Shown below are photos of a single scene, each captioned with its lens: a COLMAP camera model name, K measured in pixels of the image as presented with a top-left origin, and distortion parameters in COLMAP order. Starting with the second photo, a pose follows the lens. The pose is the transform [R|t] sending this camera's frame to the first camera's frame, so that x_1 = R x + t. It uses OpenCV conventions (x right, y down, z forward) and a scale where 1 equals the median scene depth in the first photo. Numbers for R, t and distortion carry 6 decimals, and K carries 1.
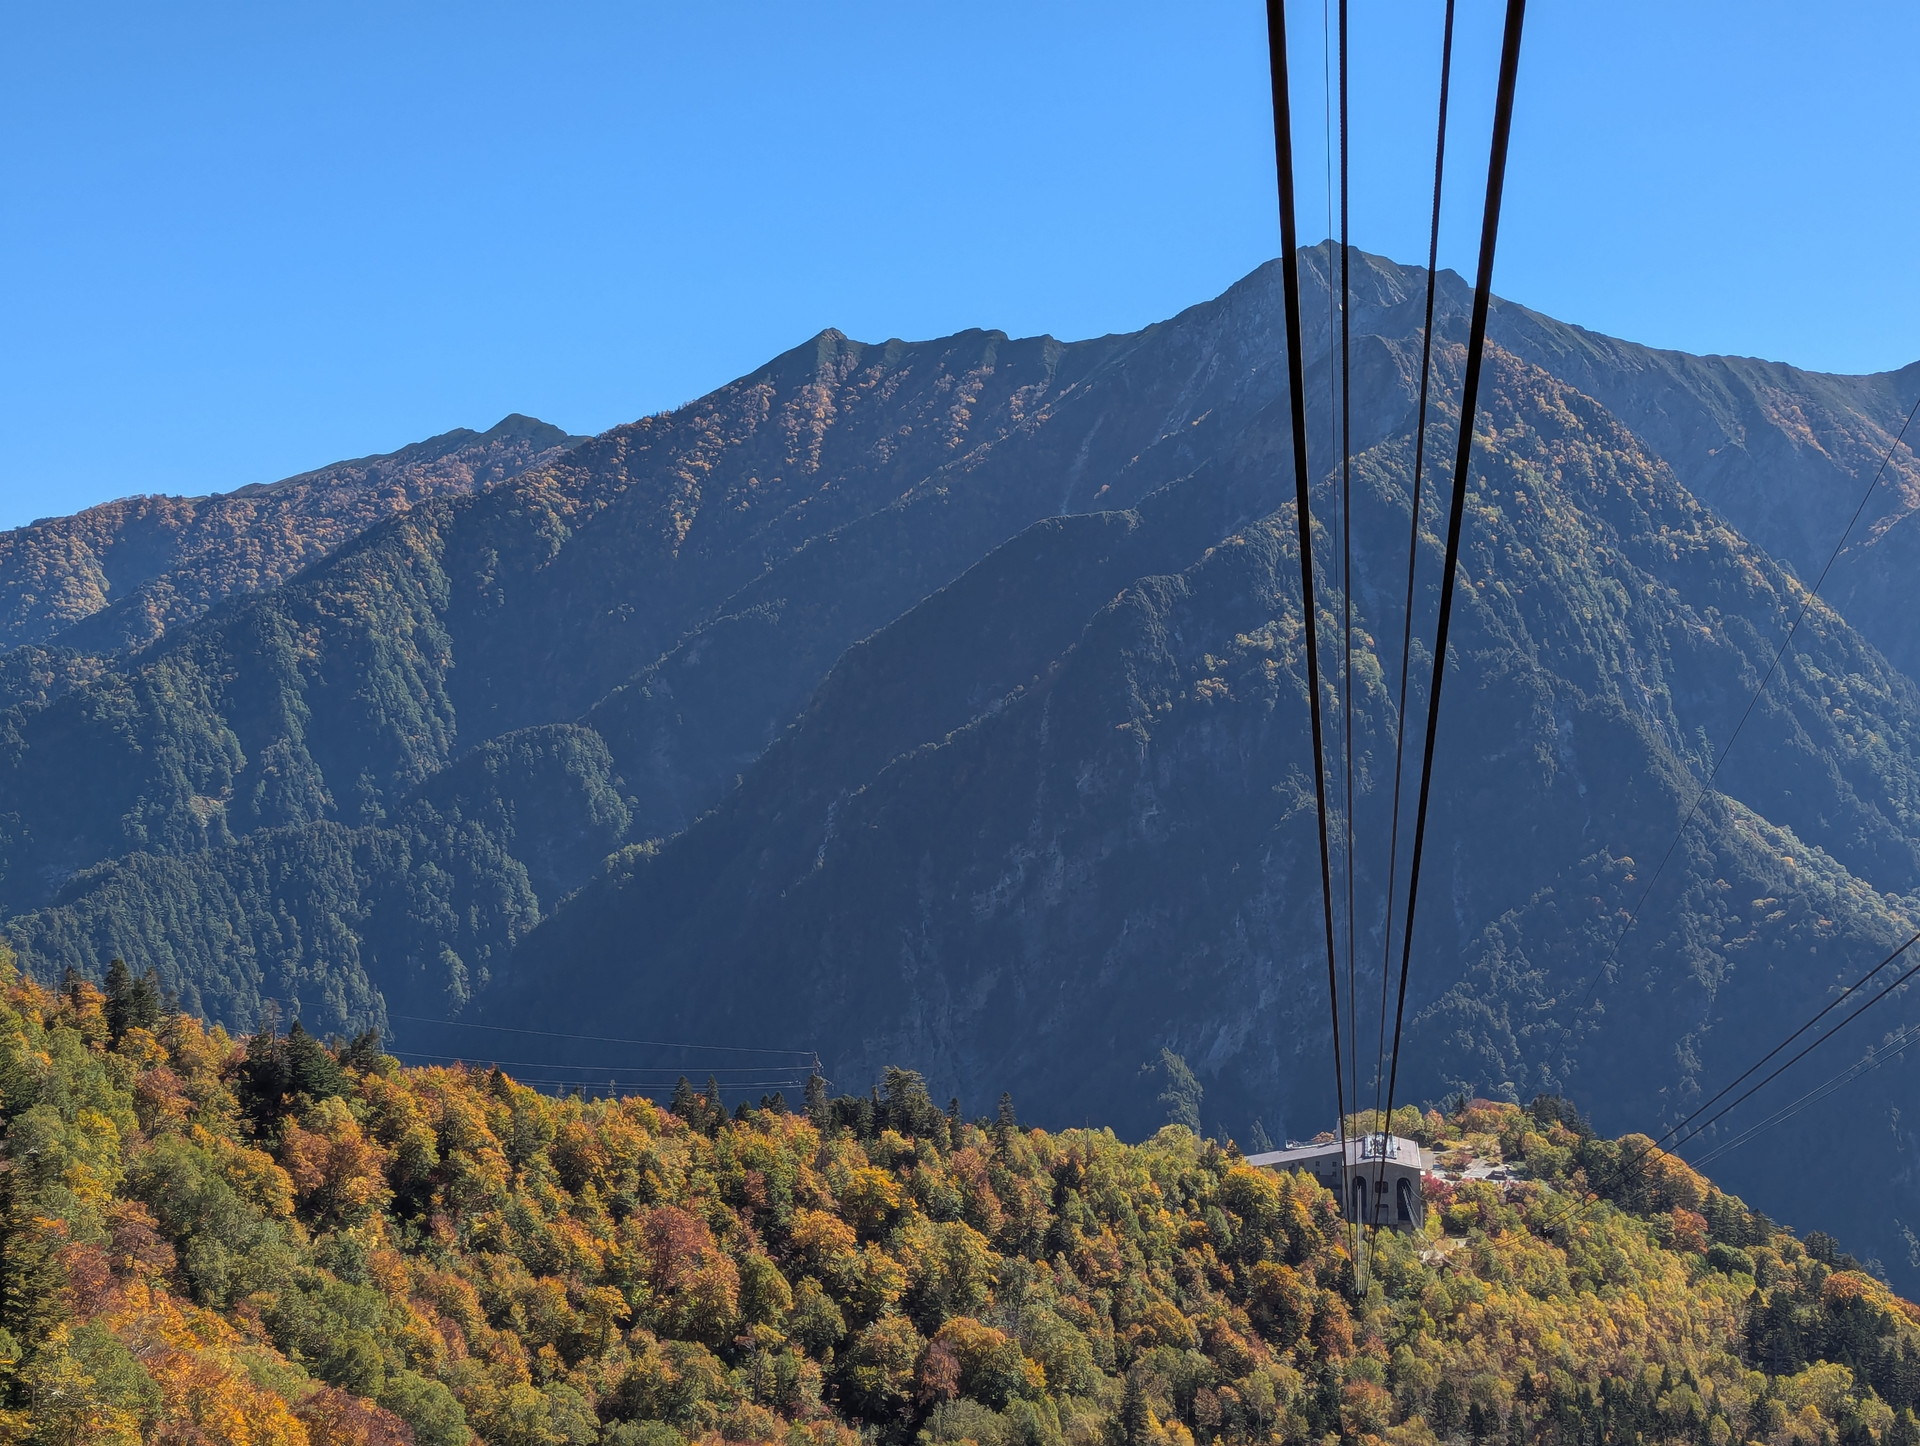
lens RADIAL K [[2560.9, 0, 909.8], [0, 2560.9, 728.8], [0, 0, 1]] dist [0.176783, -0.419475]
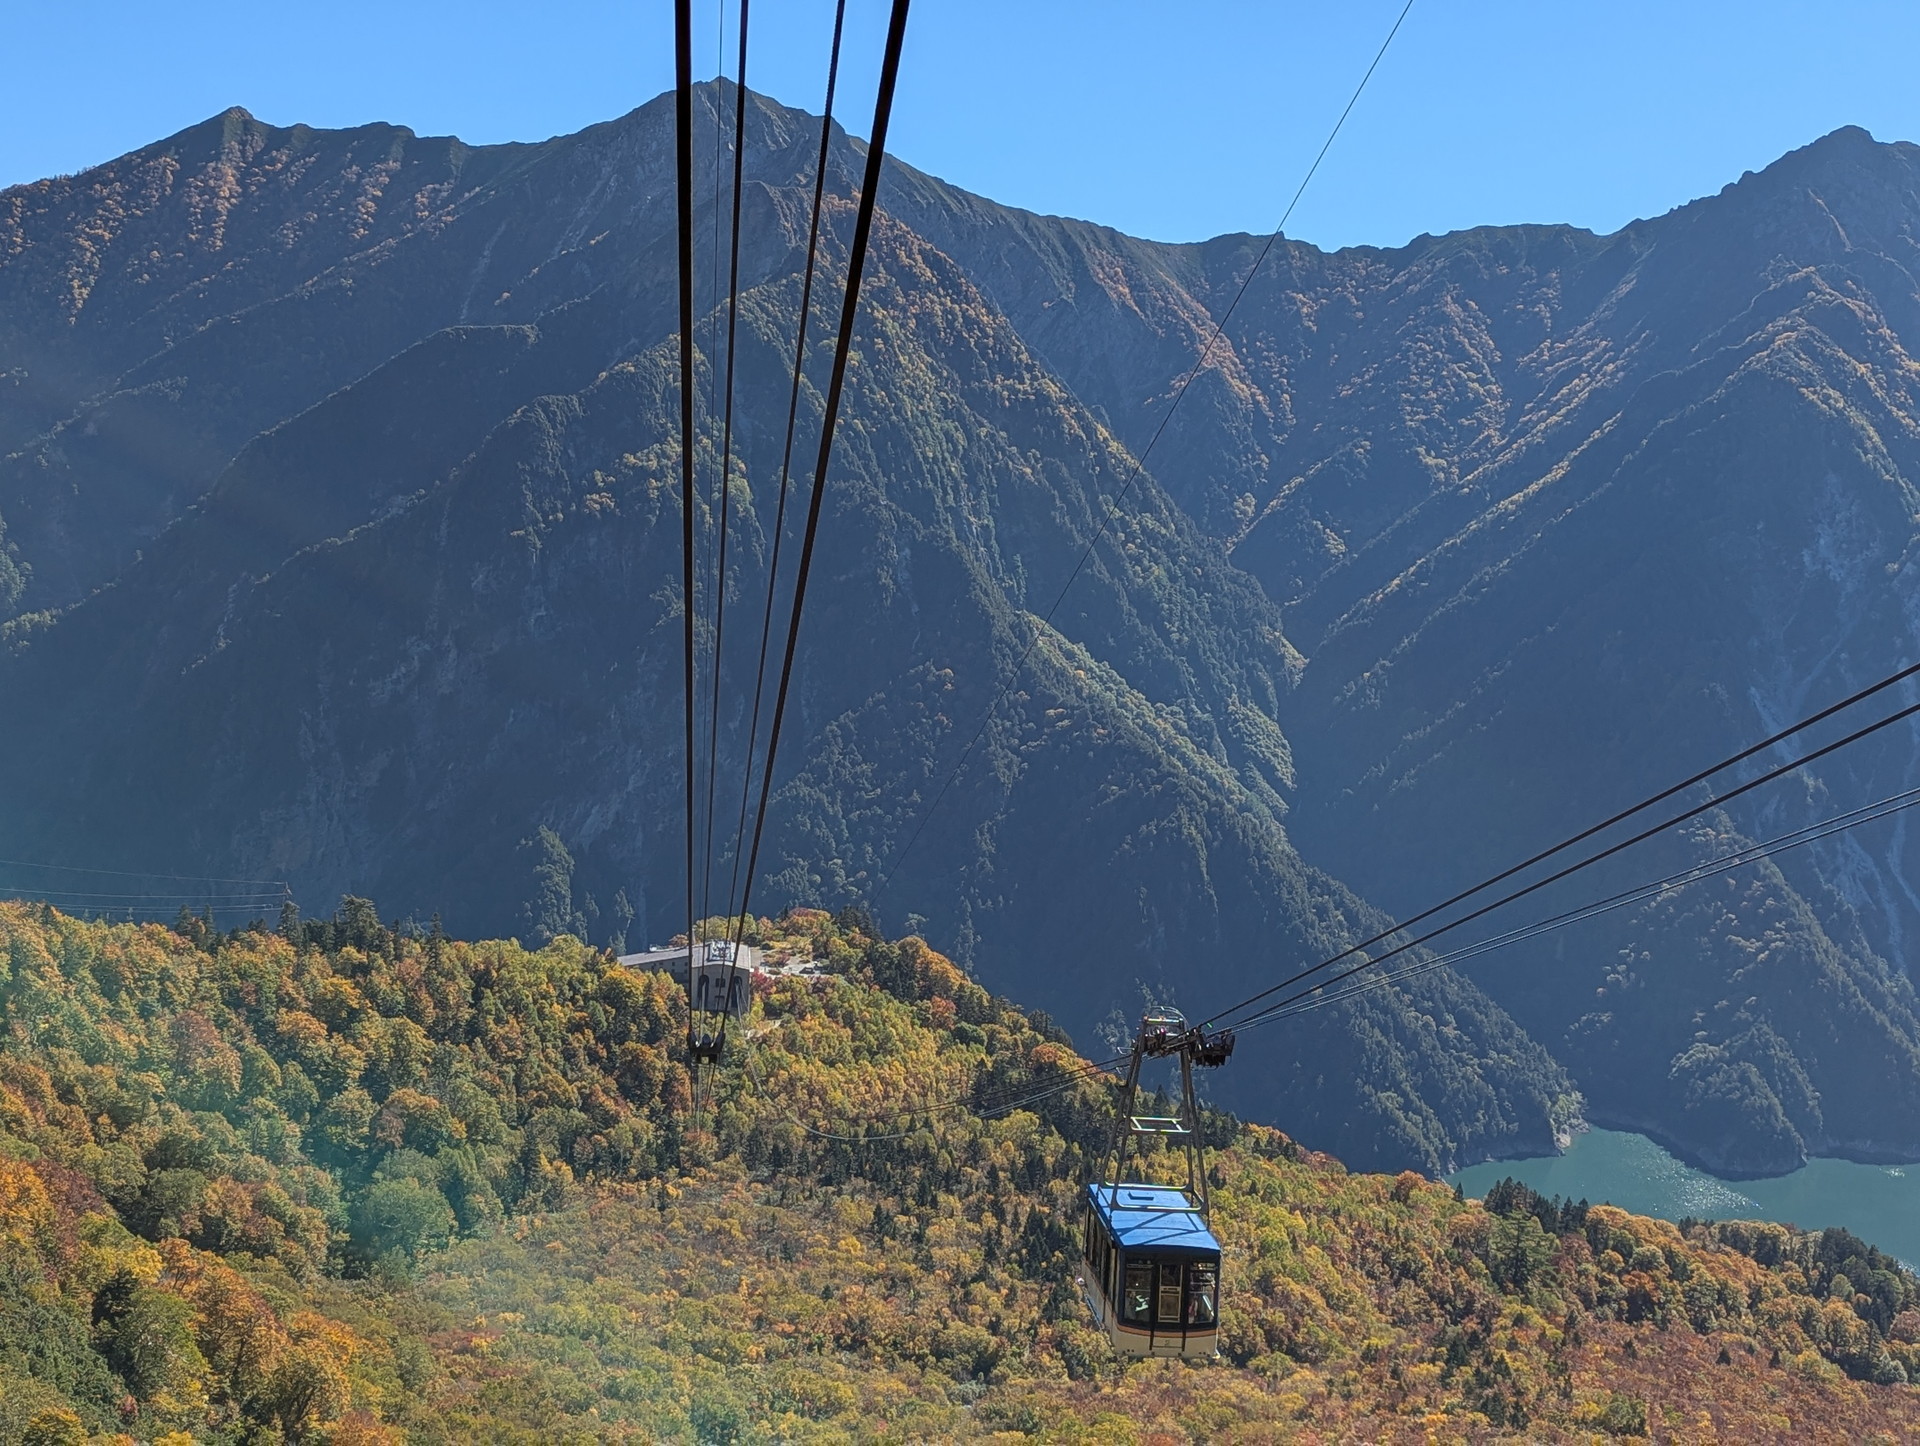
lens RADIAL K [[2560.9, 0, 909.8], [0, 2560.9, 728.8], [0, 0, 1]] dist [0.176783, -0.419475]
pose [[0.969263, 0.035354, 0.243473, -0.017750], [-0.060361, 0.993547, 0.096026, -0.031458], [-0.238507, -0.107771, 0.965142, -0.103078]]
